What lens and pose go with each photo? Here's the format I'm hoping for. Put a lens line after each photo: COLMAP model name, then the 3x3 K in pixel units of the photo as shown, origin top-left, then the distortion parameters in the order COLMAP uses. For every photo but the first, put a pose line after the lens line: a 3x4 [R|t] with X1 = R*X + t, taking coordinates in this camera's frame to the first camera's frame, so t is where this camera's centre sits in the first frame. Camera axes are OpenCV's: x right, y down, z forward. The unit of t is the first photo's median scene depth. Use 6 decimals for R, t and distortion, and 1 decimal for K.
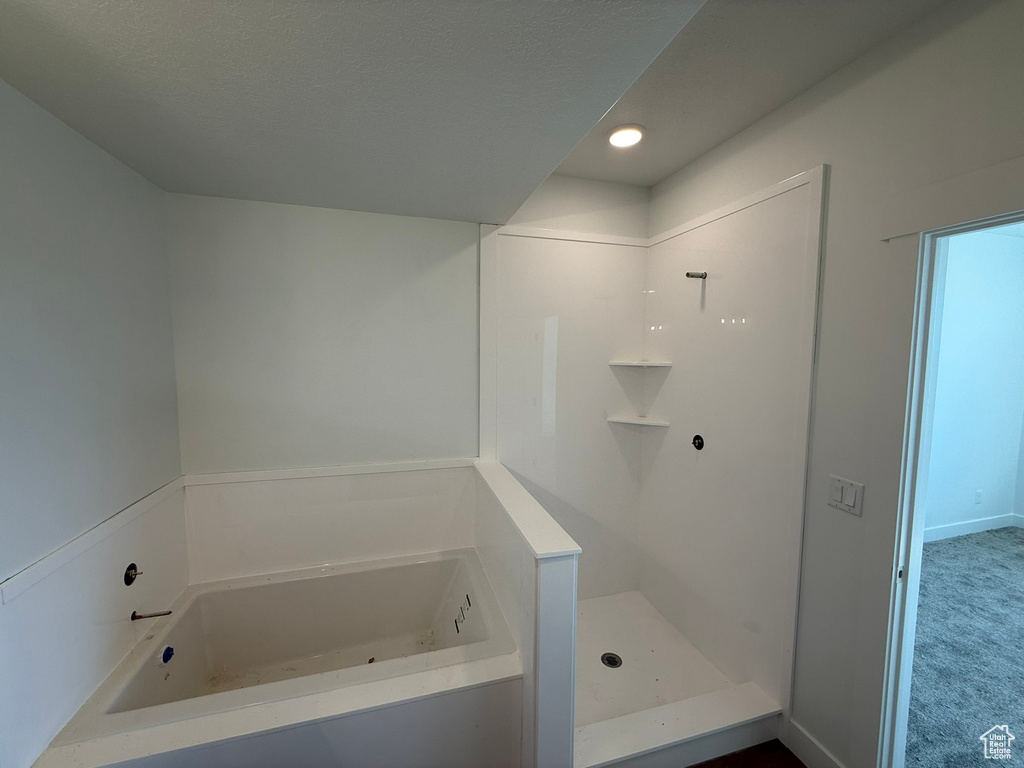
lens RADIAL K [[408.1, 0, 511.8], [0, 408.1, 383.3], [0, 0, 1]] dist [0.002206, 0.000143]
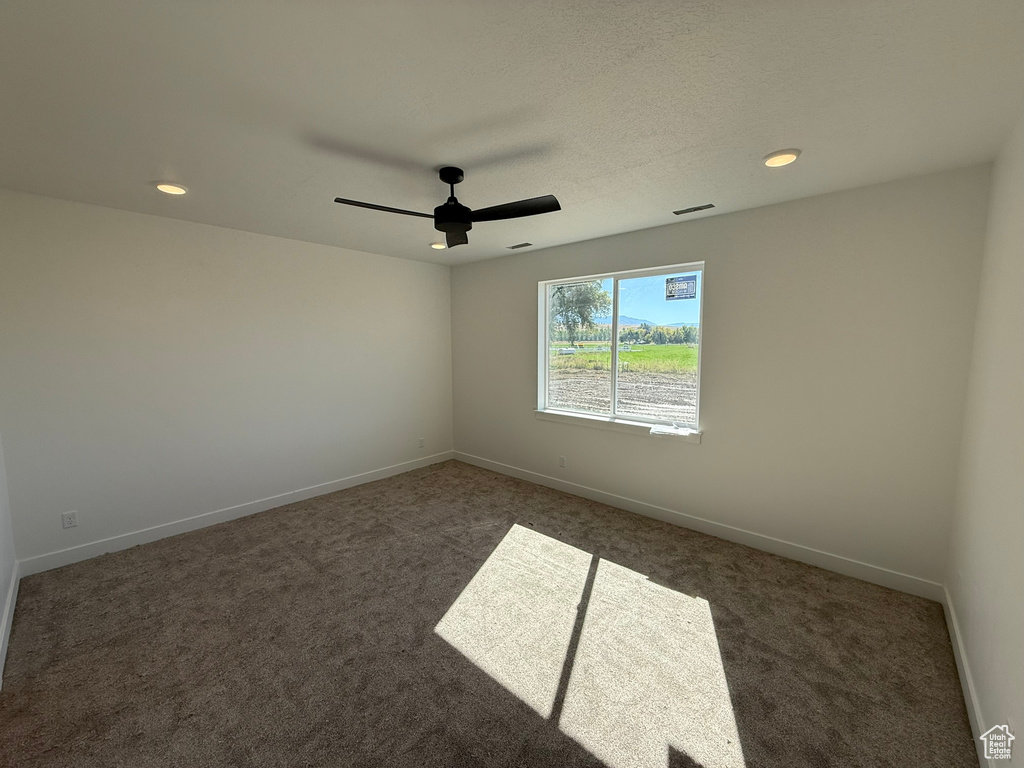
lens RADIAL K [[408.1, 0, 511.9], [0, 408.1, 382.8], [0, 0, 1]] dist [0.002206, 0.000143]
pose [[0.851906, -0.059726, 0.520278, 0.811566], [0.050205, 0.998214, 0.032386, 0.045348], [-0.521283, -0.001469, 0.853383, -0.465275]]
